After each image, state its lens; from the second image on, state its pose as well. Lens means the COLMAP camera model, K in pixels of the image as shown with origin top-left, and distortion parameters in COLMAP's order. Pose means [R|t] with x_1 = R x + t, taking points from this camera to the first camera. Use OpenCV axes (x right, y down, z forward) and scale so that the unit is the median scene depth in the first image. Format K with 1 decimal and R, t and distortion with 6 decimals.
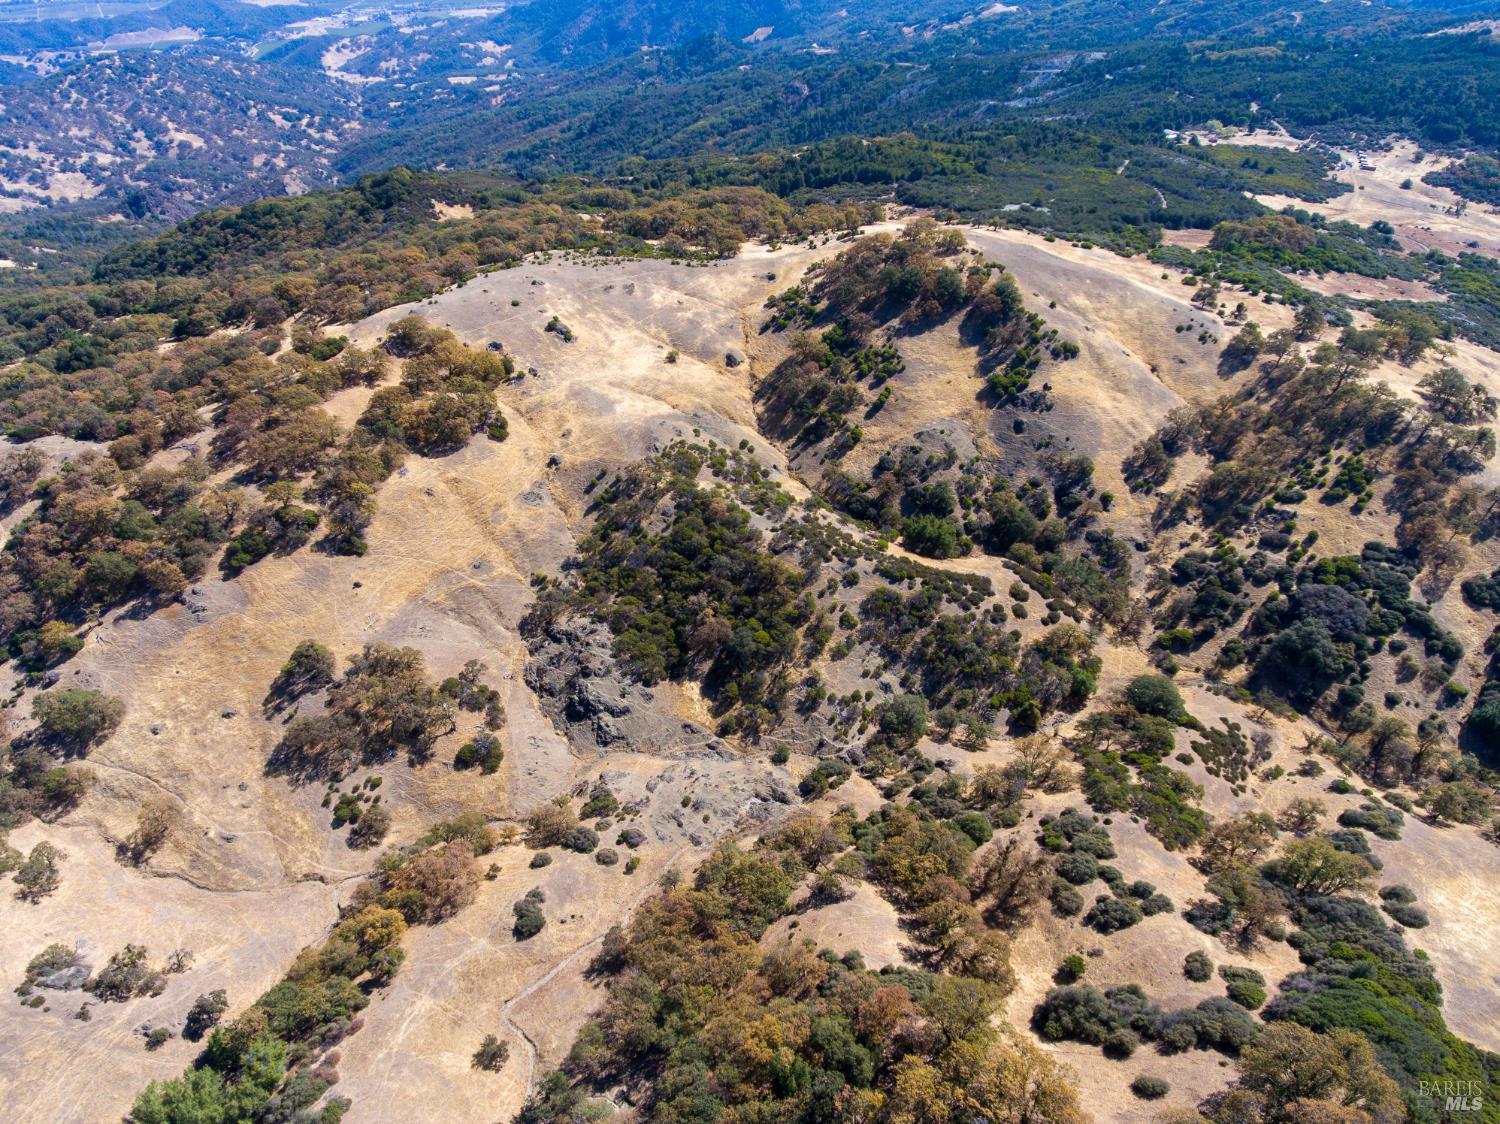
lens RADIAL K [[877.3, 0, 730.3], [0, 877.3, 570.7], [0, 0, 1]] dist [-0.004766, -0.000066]
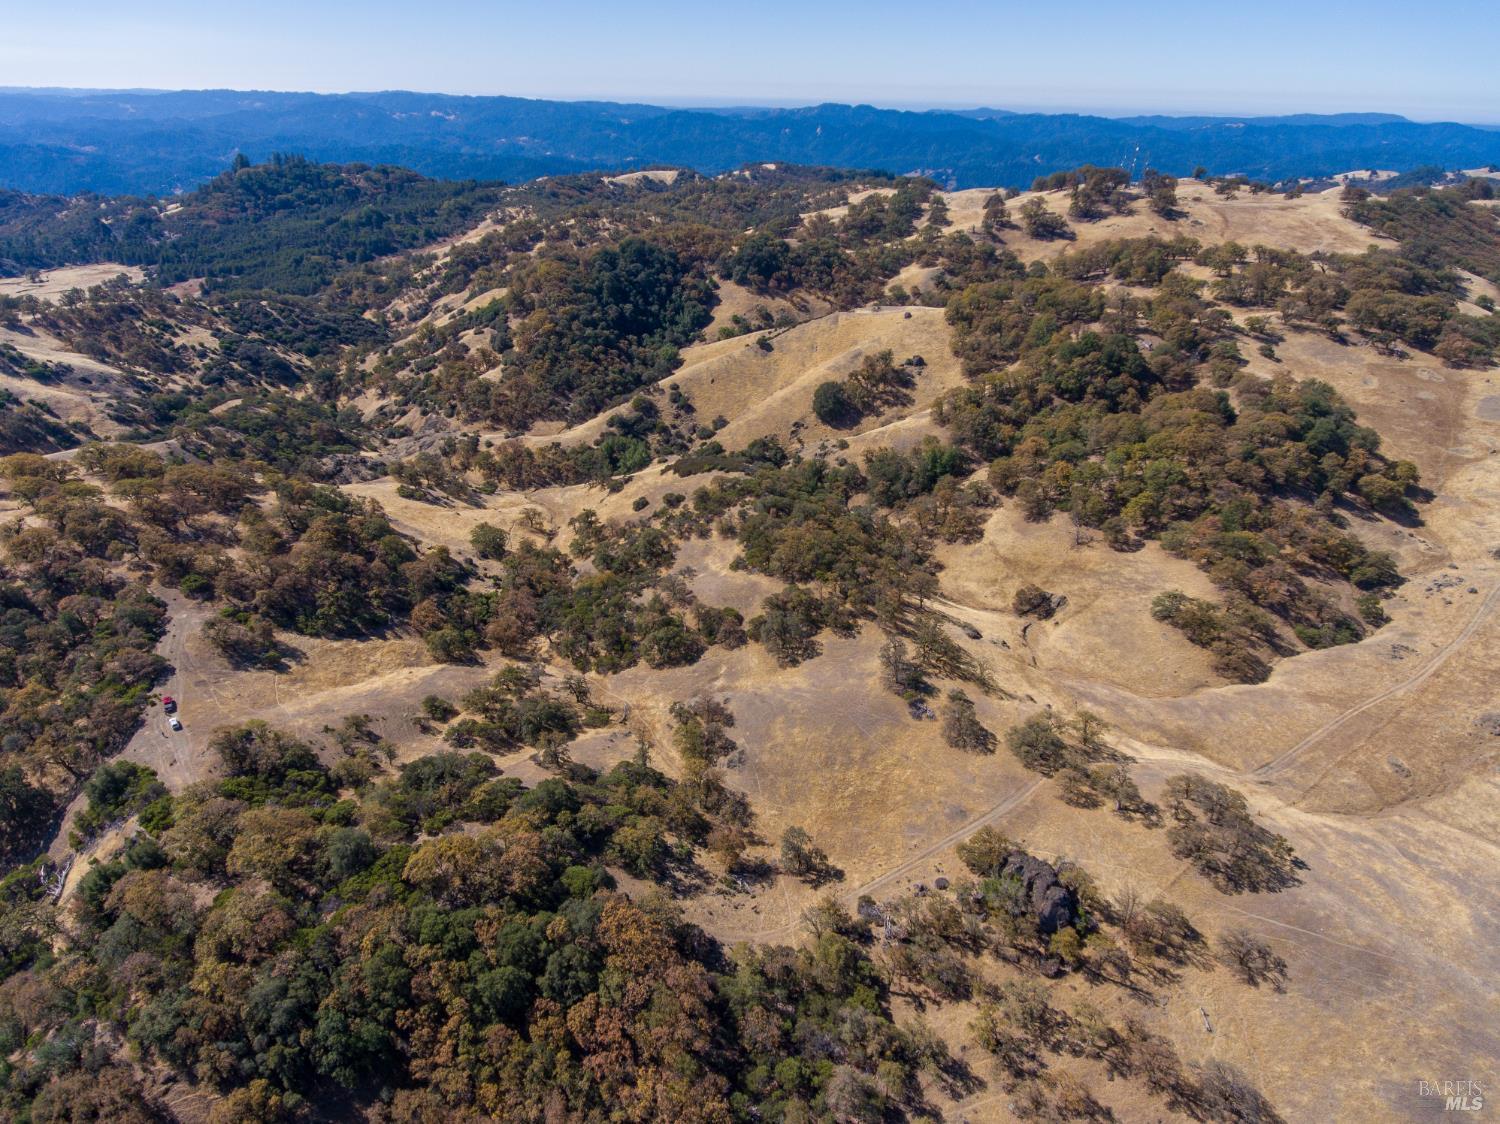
lens RADIAL K [[877.3, 0, 735.8], [0, 877.3, 573.0], [0, 0, 1]] dist [-0.004766, -0.000066]
pose [[-0.510926, -0.430861, 0.743851, -1.605451], [0.532637, 0.520519, 0.667351, -0.439752], [-0.674724, 0.737169, -0.036454, 0.635401]]
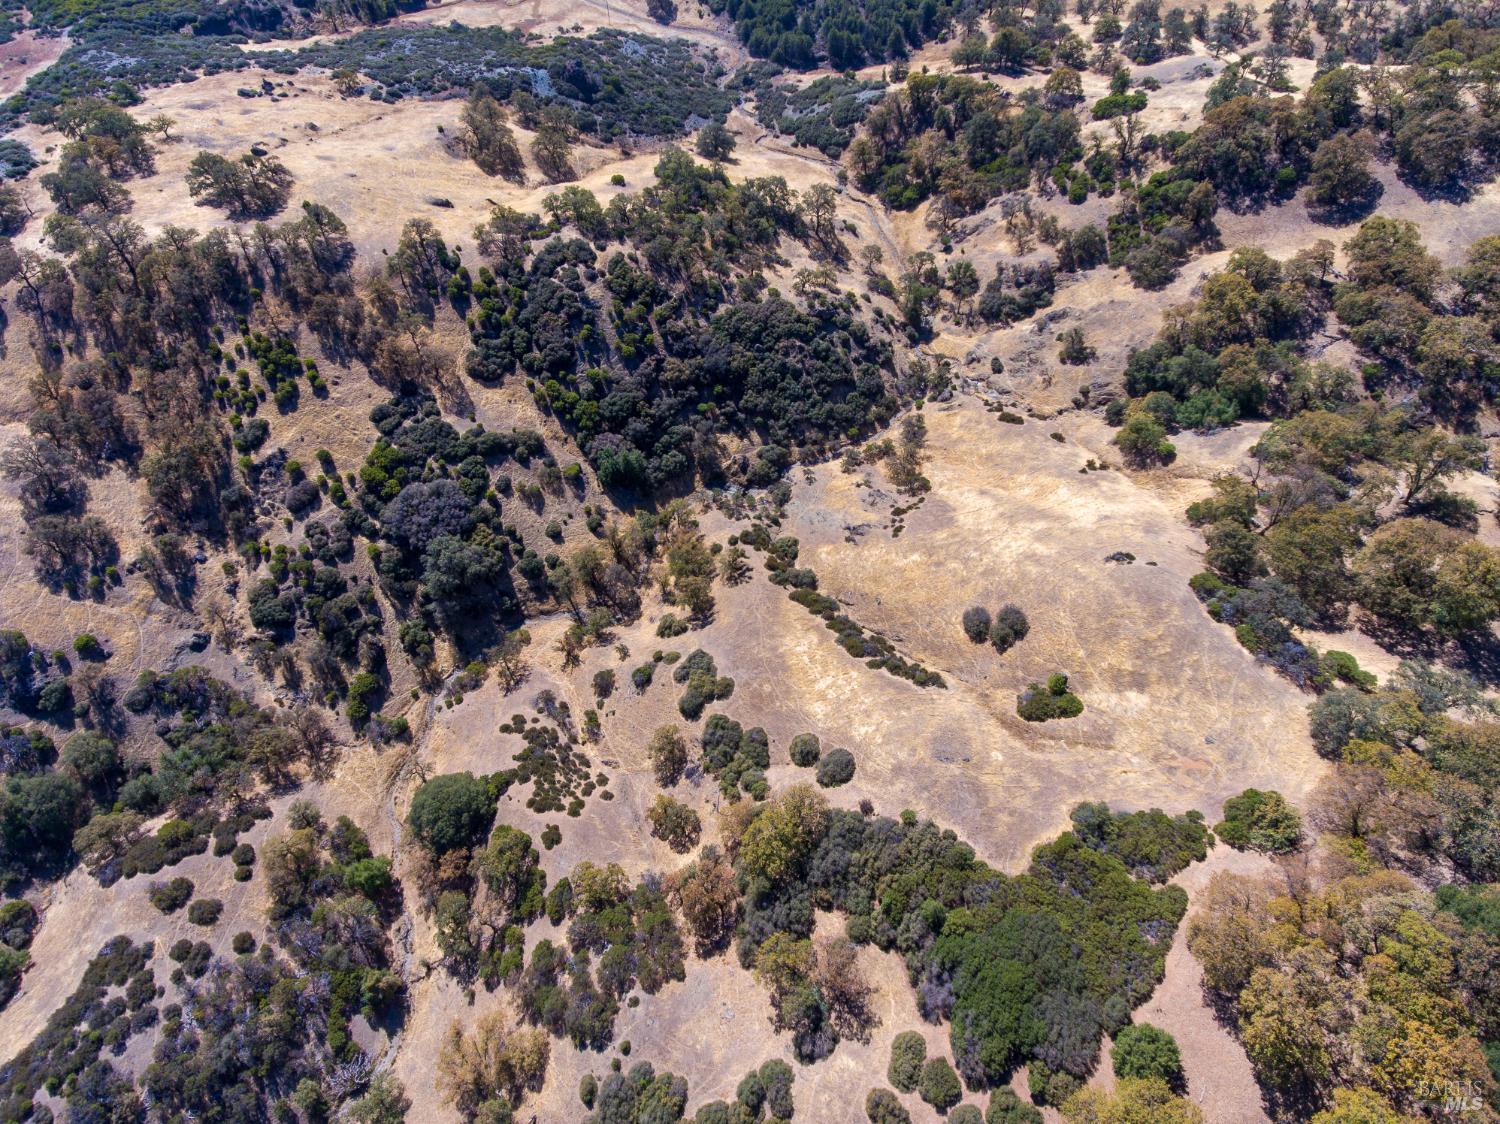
lens RADIAL K [[877.3, 0, 736.6], [0, 877.3, 565.0], [0, 0, 1]] dist [-0.004766, -0.000066]
pose [[0.232641, -0.805452, 0.545093, 0.266203], [0.626325, 0.552853, 0.549609, -0.177607], [-0.744040, 0.213544, 0.633091, 0.286499]]
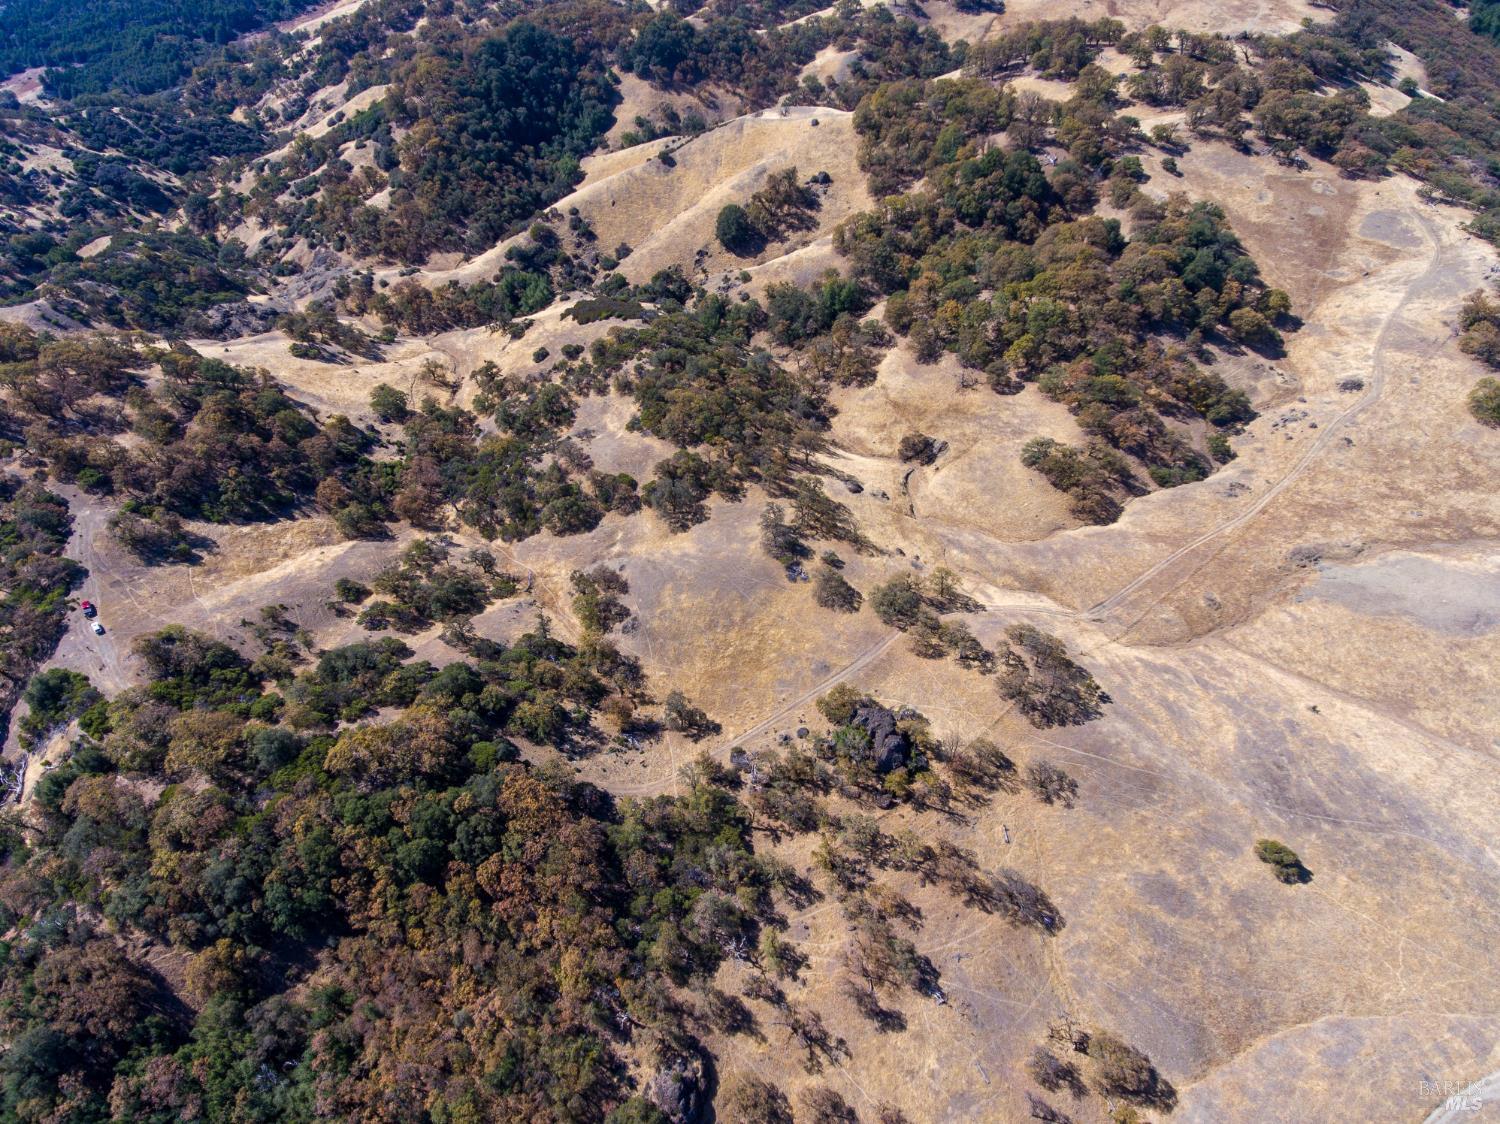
lens RADIAL K [[877.3, 0, 735.3], [0, 877.3, 570.2], [0, 0, 1]] dist [-0.004766, -0.000066]
pose [[-0.570675, -0.566937, 0.594064, -1.635397], [0.512058, 0.319877, 0.797167, -0.481951], [-0.641971, 0.759119, 0.107760, 0.532419]]
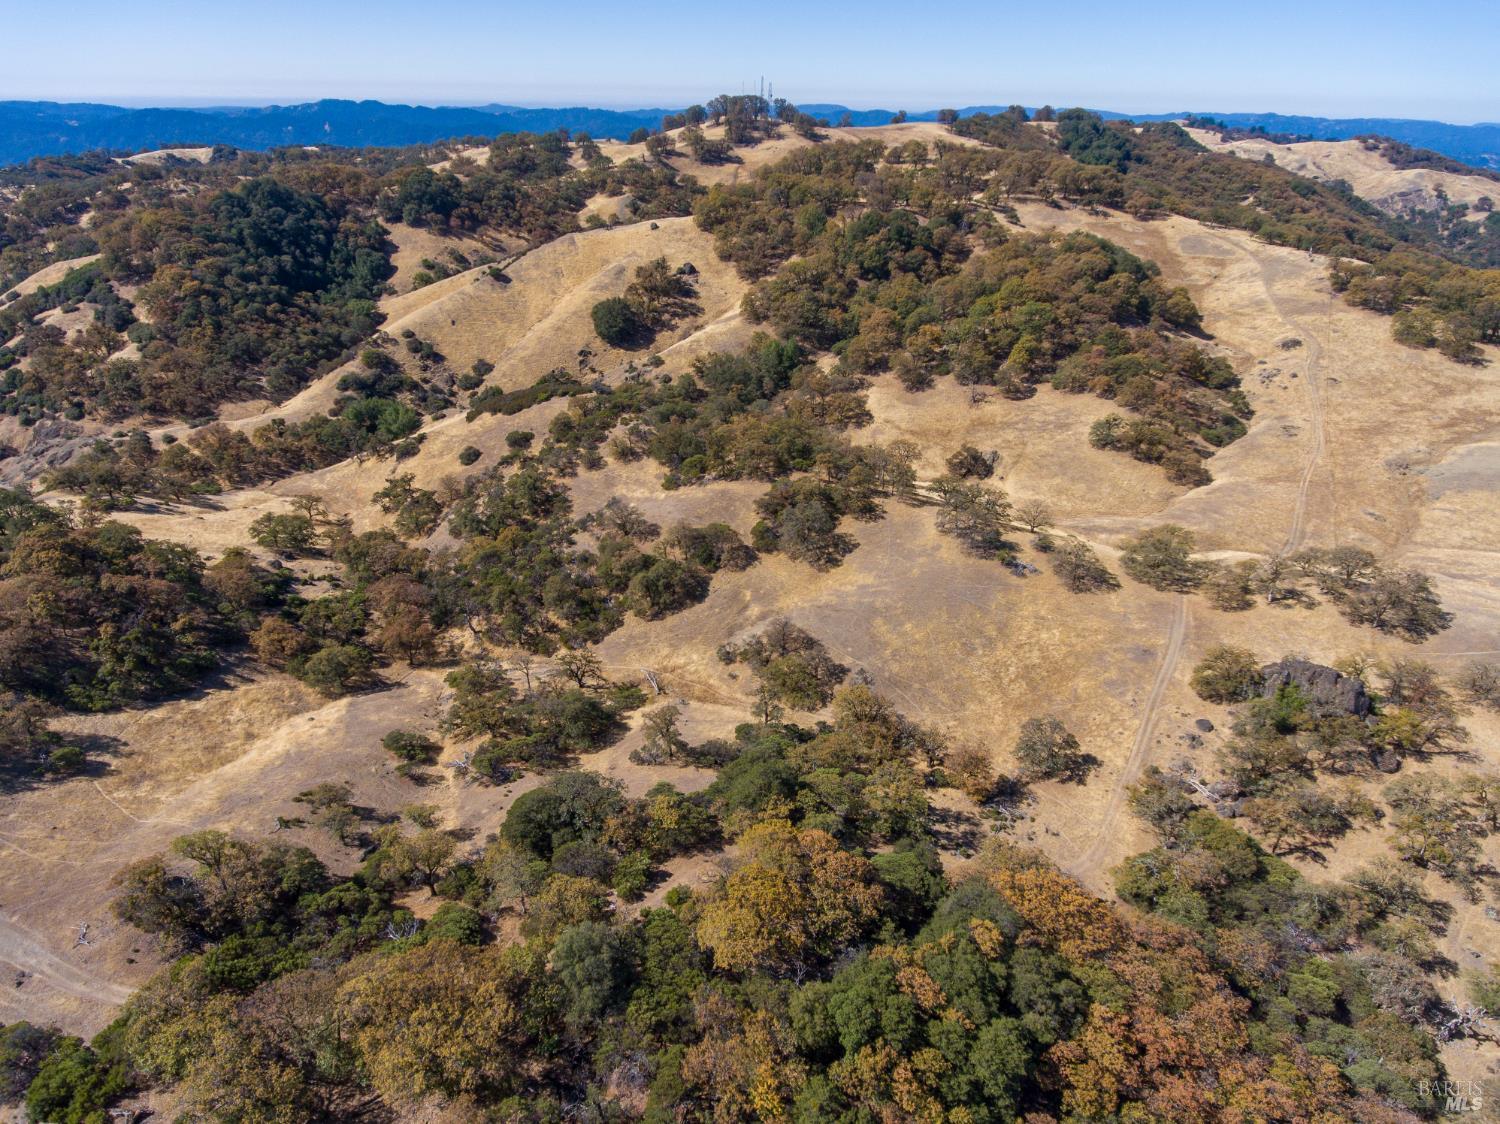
lens RADIAL K [[877.3, 0, 733.8], [0, 877.3, 570.2], [0, 0, 1]] dist [-0.004766, -0.000066]
pose [[-0.853790, -0.265210, 0.448002, -1.283785], [0.316702, 0.418408, 0.851254, -0.402725], [-0.413209, 0.868676, -0.273240, 0.853370]]
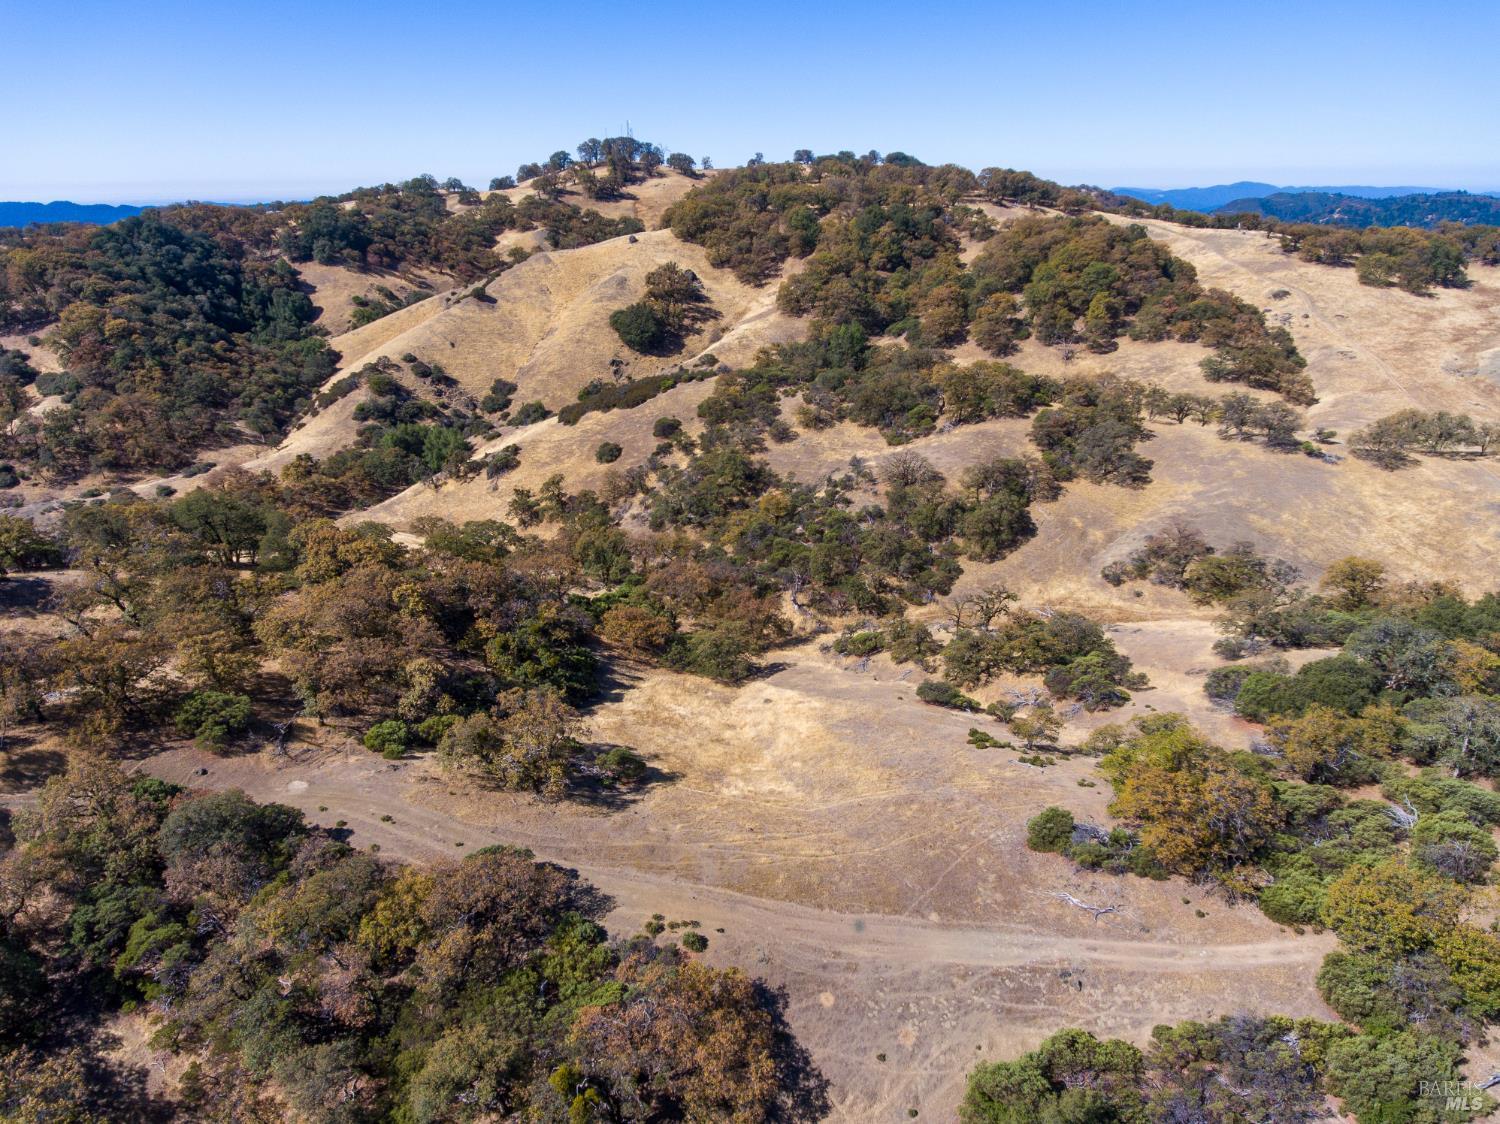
lens RADIAL K [[877.3, 0, 732.5], [0, 877.3, 570.6], [0, 0, 1]] dist [-0.004766, -0.000066]
pose [[-0.962539, -0.104902, 0.250029, -0.921584], [0.178025, 0.451027, 0.874575, -0.392021], [-0.204514, 0.886324, -0.415456, 1.020912]]
